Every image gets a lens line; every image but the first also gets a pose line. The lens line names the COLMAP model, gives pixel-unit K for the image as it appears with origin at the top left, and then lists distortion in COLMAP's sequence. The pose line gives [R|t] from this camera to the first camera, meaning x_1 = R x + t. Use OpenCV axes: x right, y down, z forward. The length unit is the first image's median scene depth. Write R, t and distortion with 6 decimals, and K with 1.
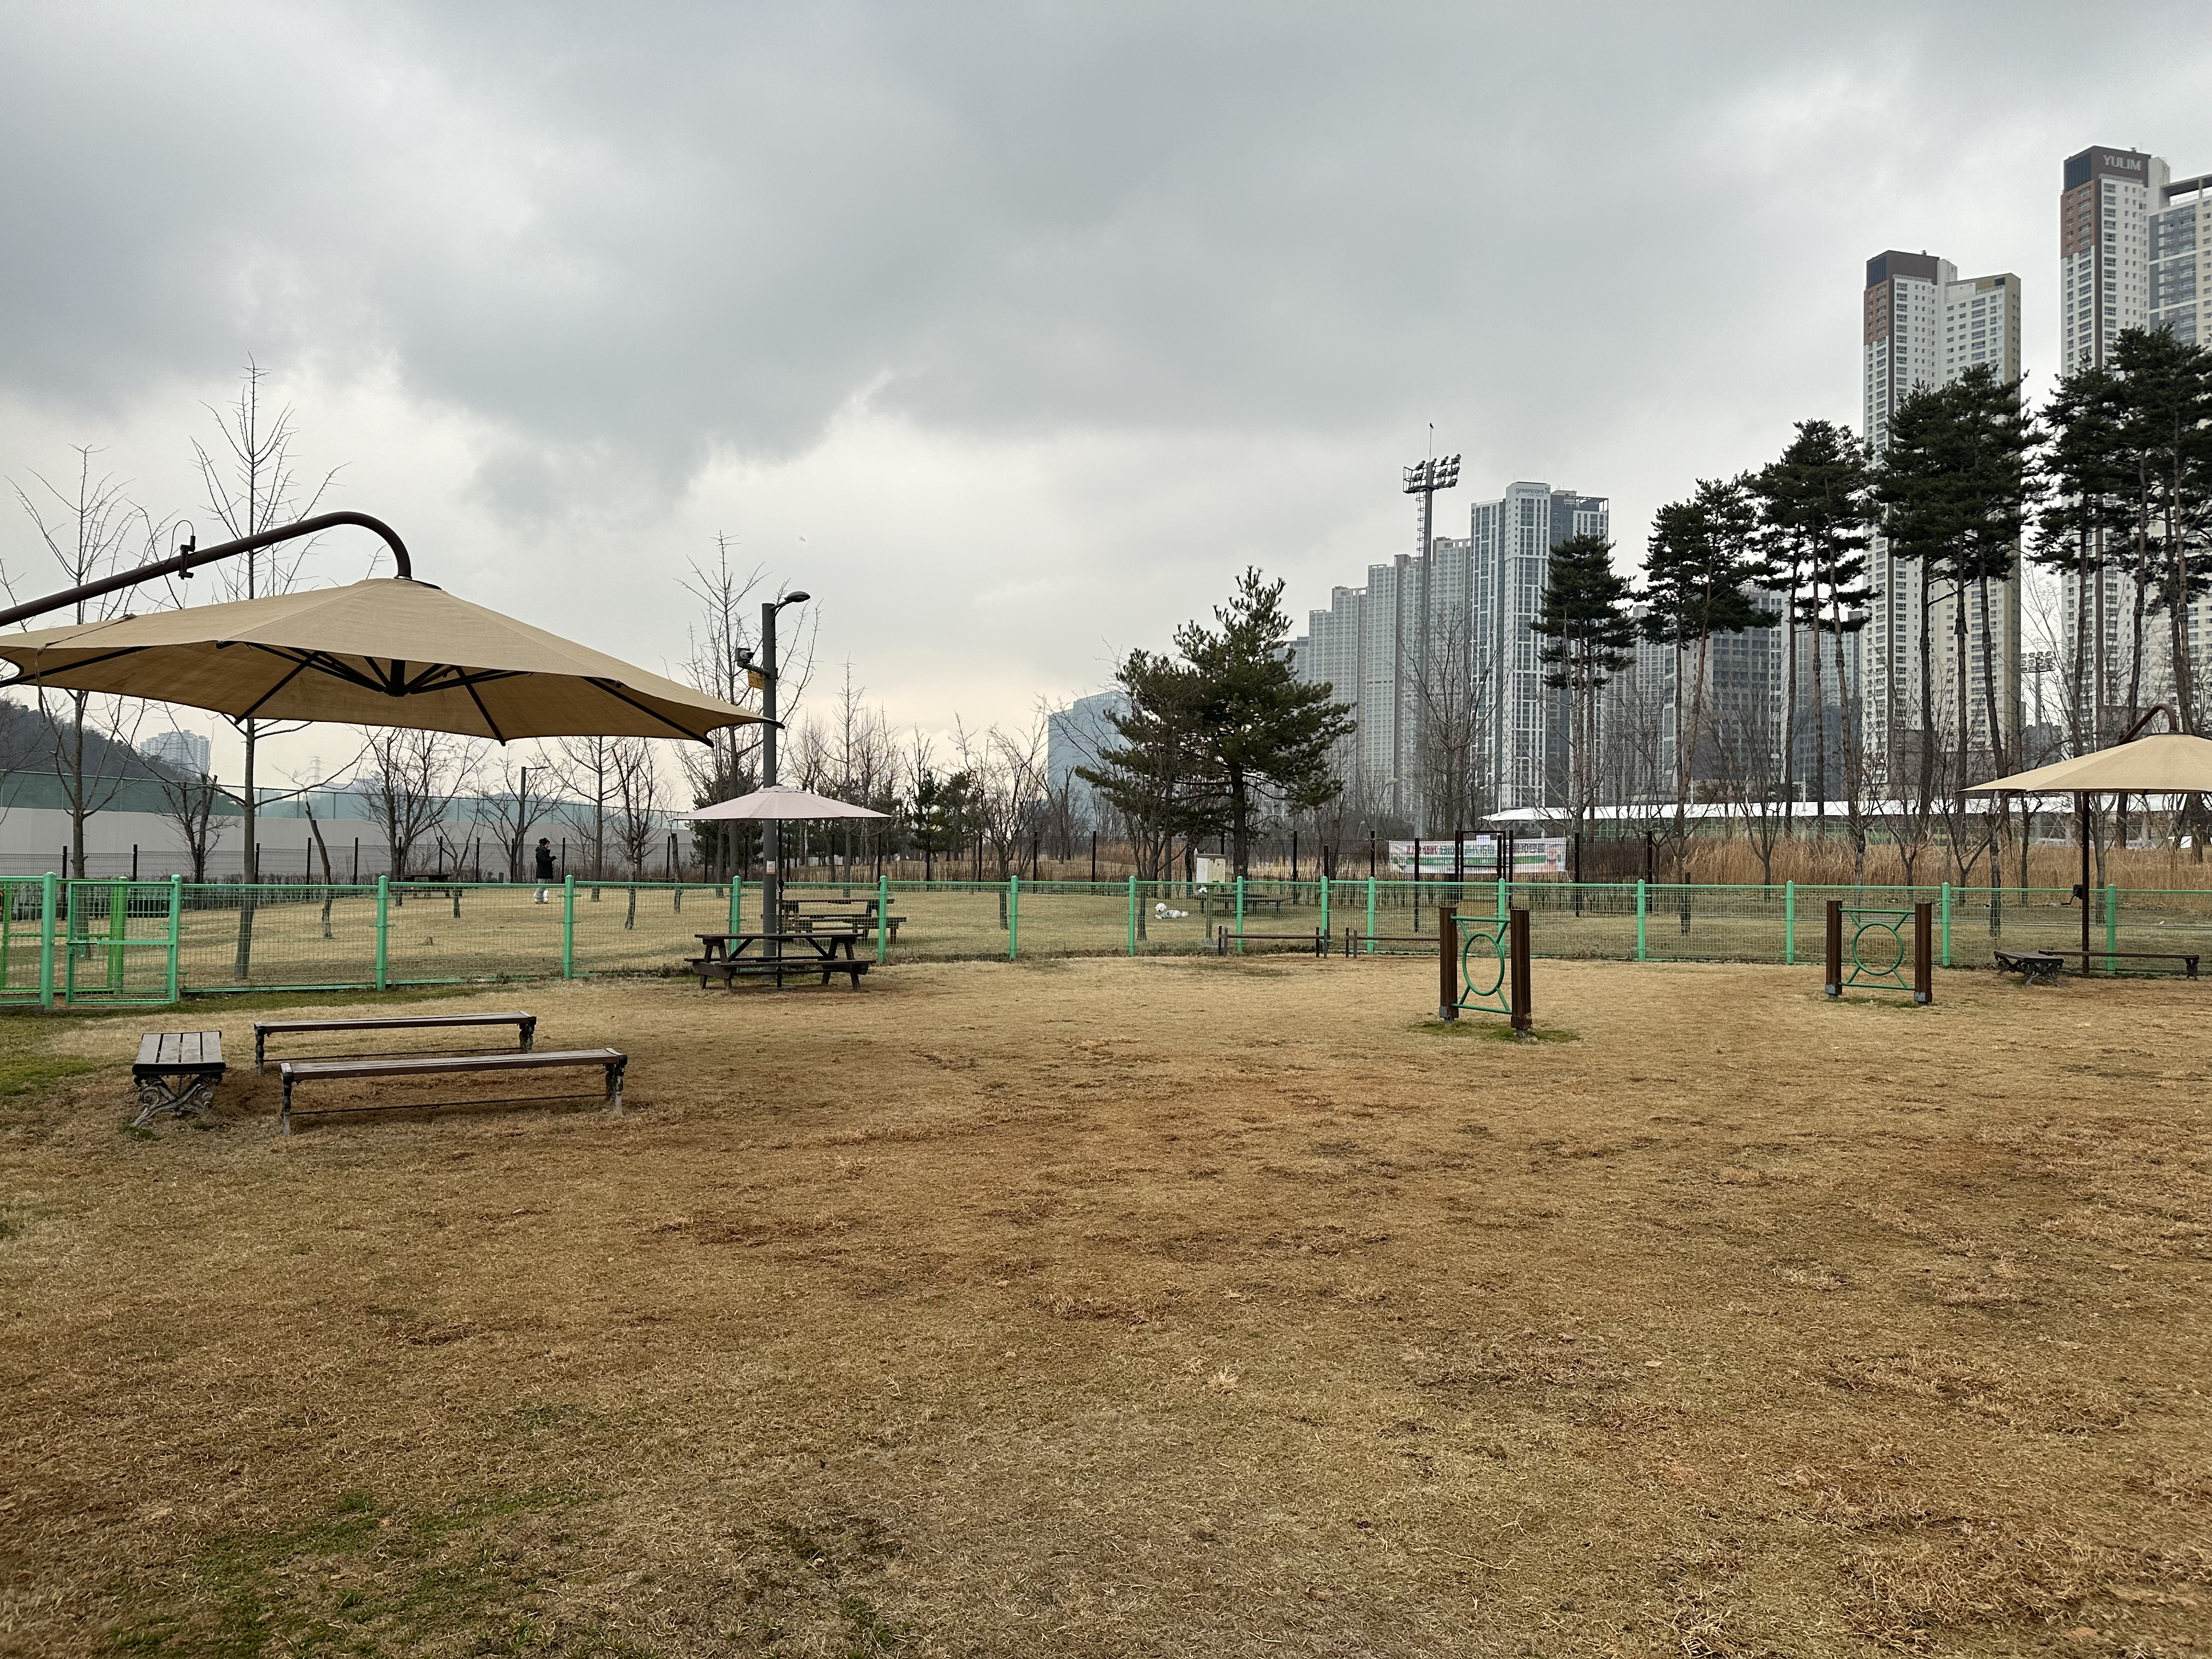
lens RADIAL K [[1587.2, 0, 1106.0], [0, 1587.2, 829.5], [0, 0, 1]] dist [0.056962, -0.086744]
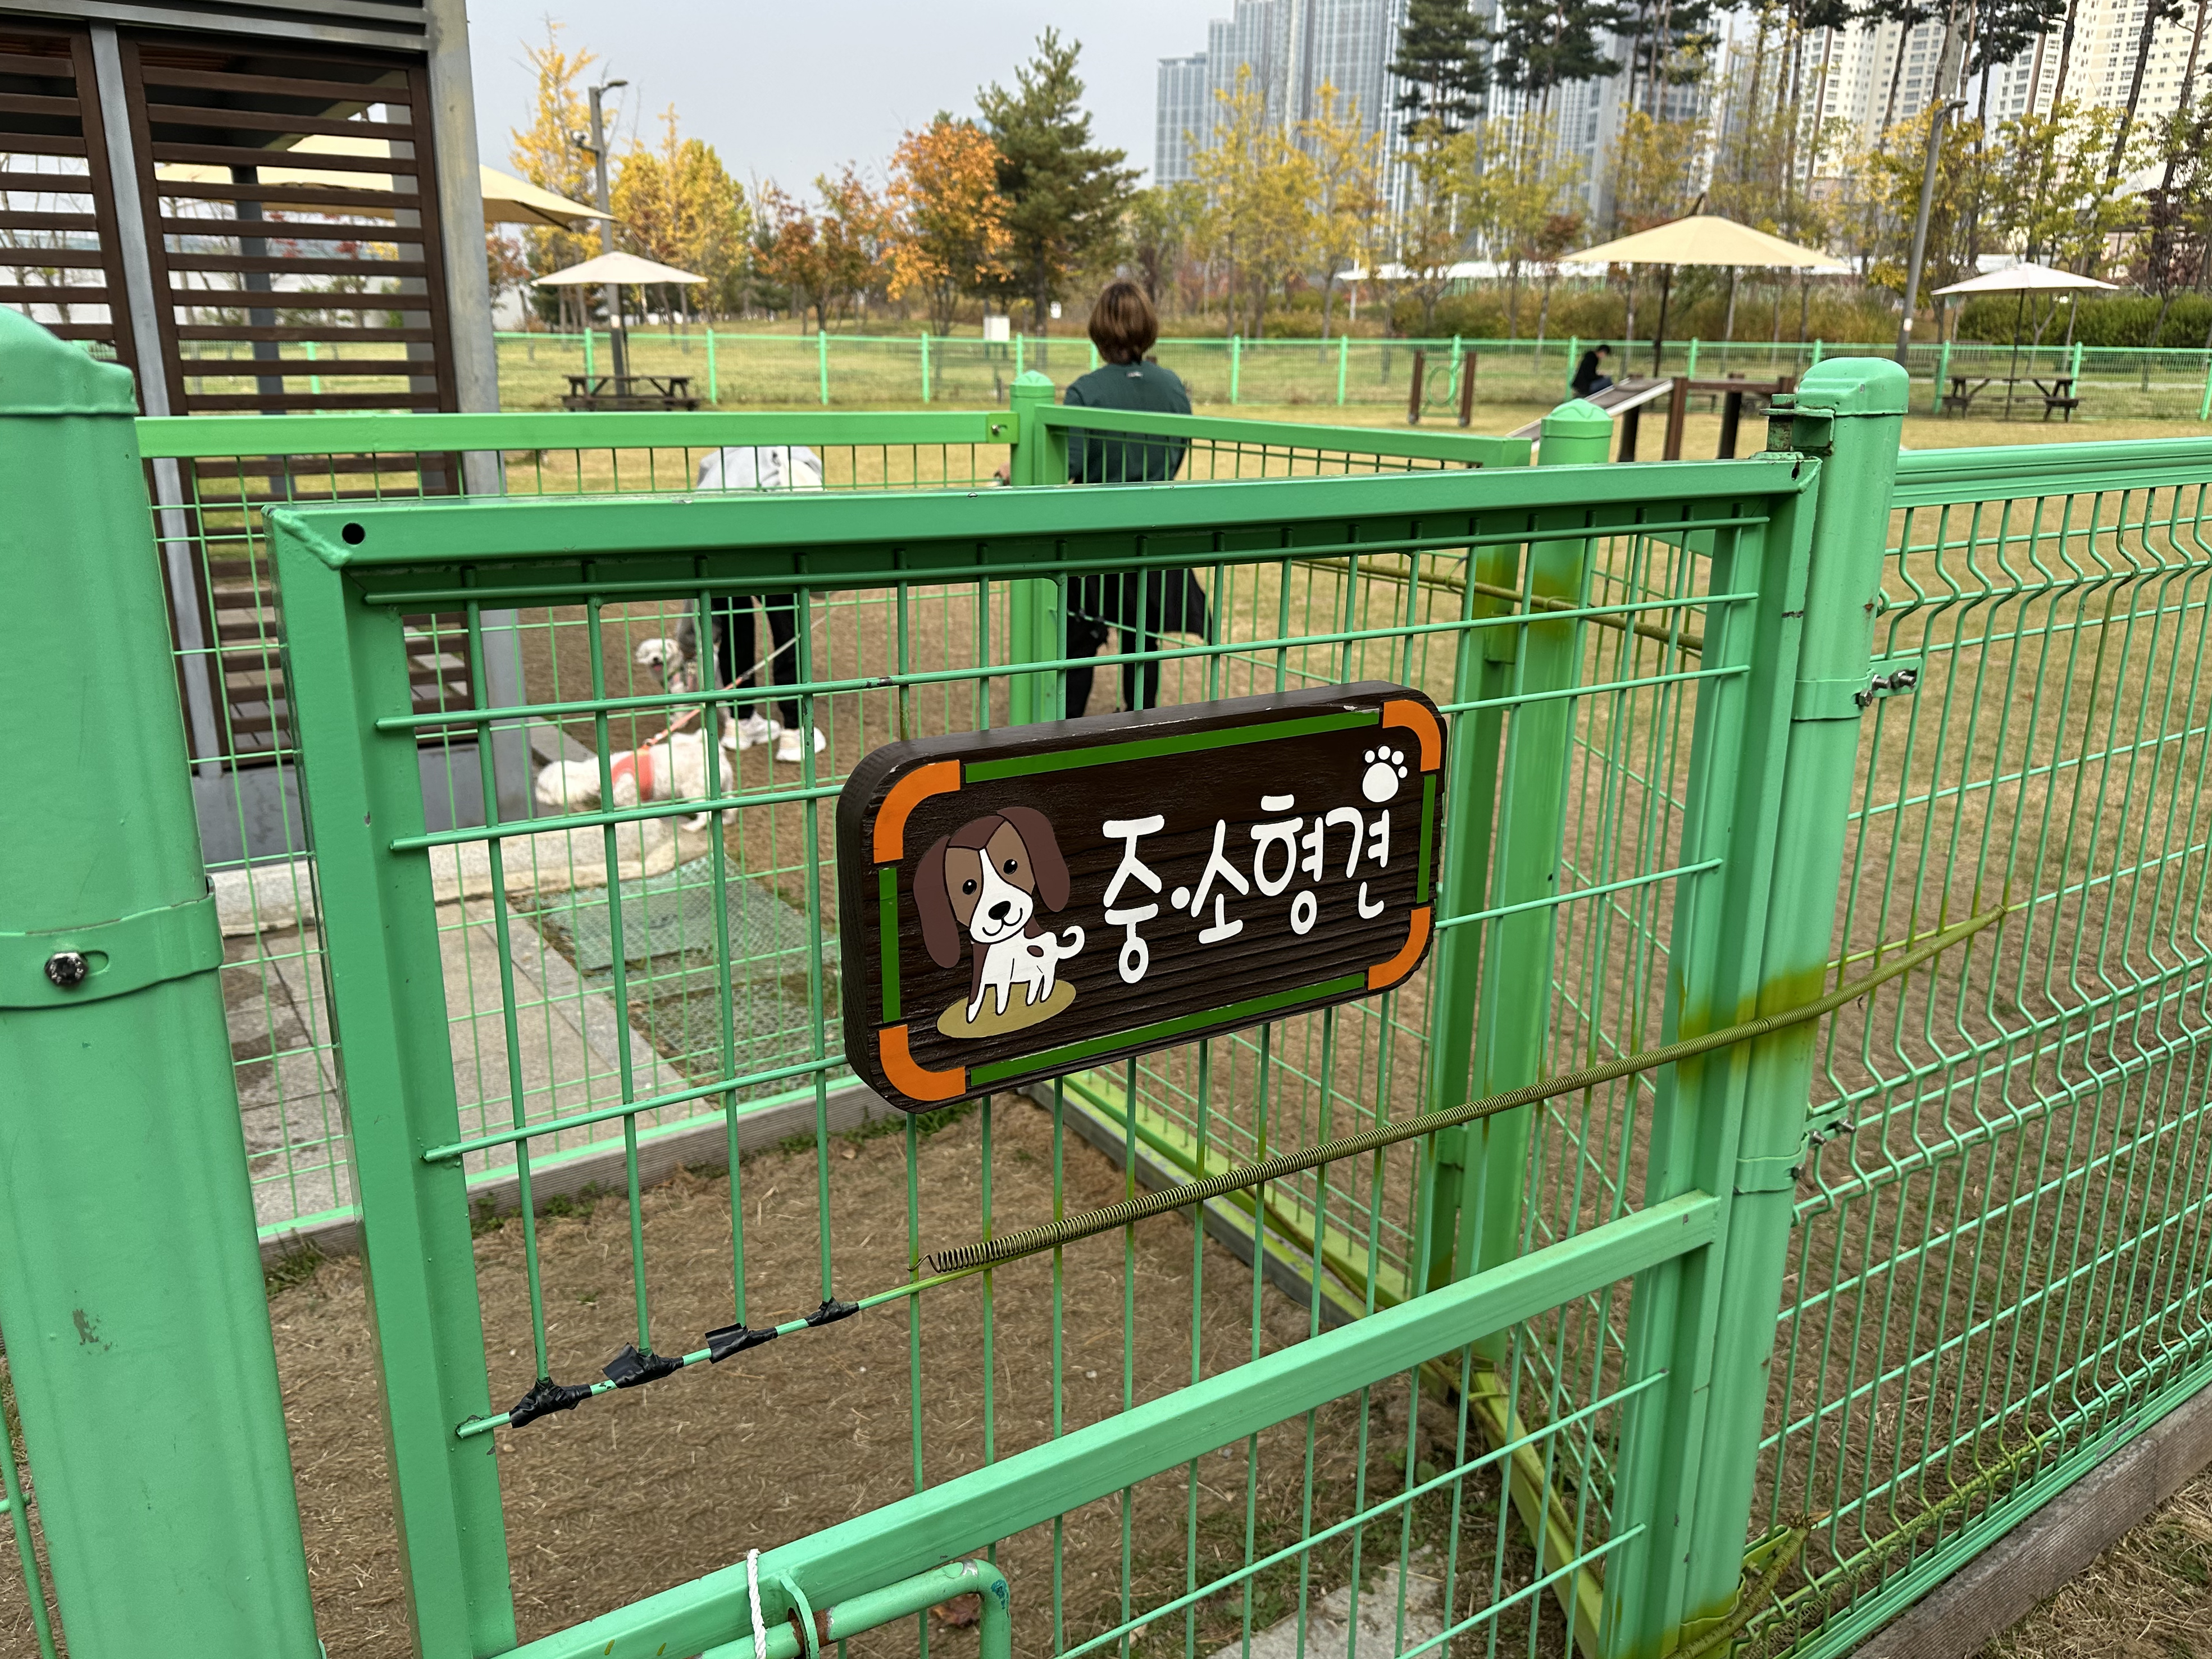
lens RADIAL K [[1587.0, 0, 1106.0], [0, 1587.0, 829.5], [0, 0, 1]] dist [0.056962, -0.086744]
pose [[0.996668, -0.019740, 0.079139, 0.033454], [-0.006763, 0.946933, 0.321359, -0.002156], [-0.081283, -0.320824, 0.943645, -0.176255]]
